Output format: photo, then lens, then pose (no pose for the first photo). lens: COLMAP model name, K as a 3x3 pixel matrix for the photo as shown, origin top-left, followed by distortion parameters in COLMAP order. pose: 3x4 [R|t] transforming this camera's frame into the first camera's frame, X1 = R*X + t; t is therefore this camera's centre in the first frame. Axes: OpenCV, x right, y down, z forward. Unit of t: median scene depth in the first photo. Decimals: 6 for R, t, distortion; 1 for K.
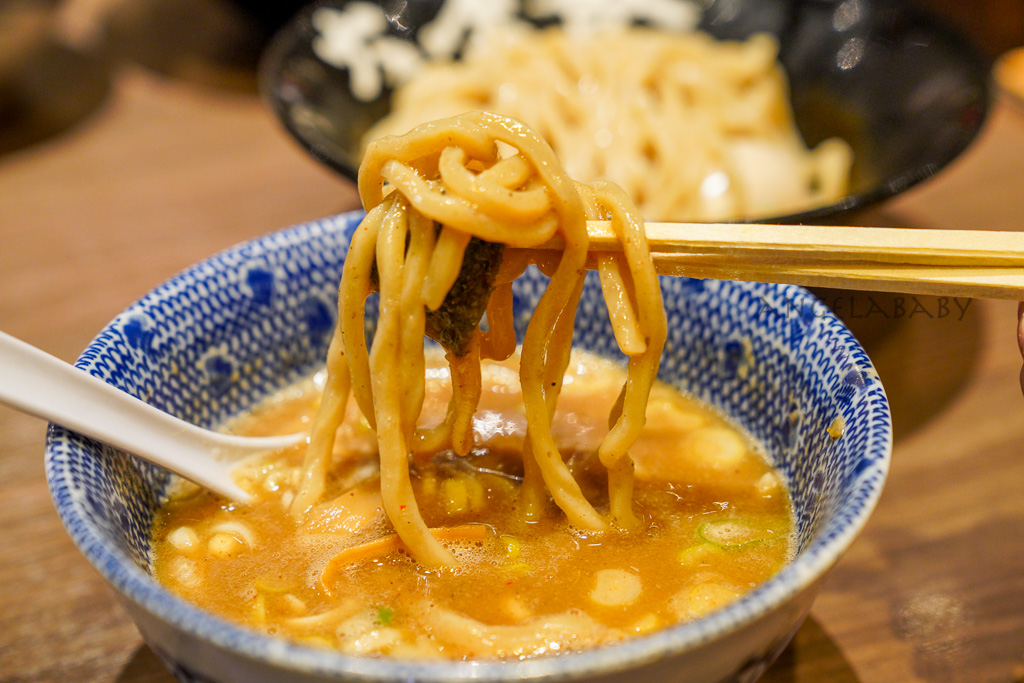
lens RADIAL K [[1614.0, 0, 512.0], [0, 1614.0, 341.5], [0, 0, 1]] dist [0.024883, 0.028707]
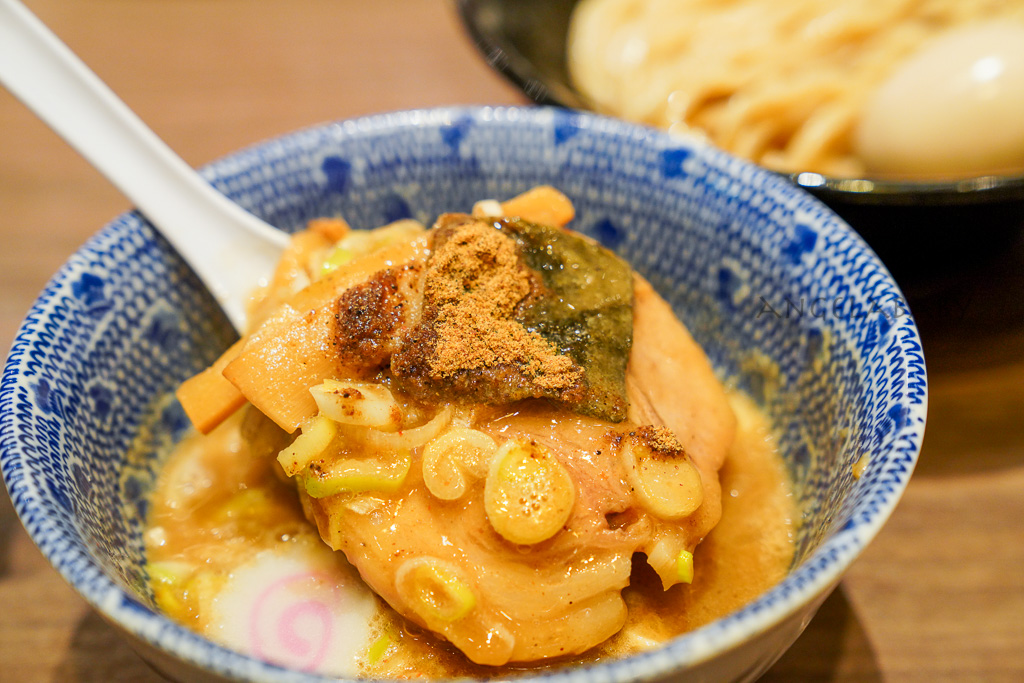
lens RADIAL K [[1614.0, 0, 512.0], [0, 1614.0, 341.5], [0, 0, 1]] dist [0.024883, 0.028707]
pose [[0.945000, 0.191142, -0.265406, 0.220099], [-0.155616, 0.976490, 0.149170, -0.100150], [0.287679, -0.099665, 0.952527, 0.128207]]
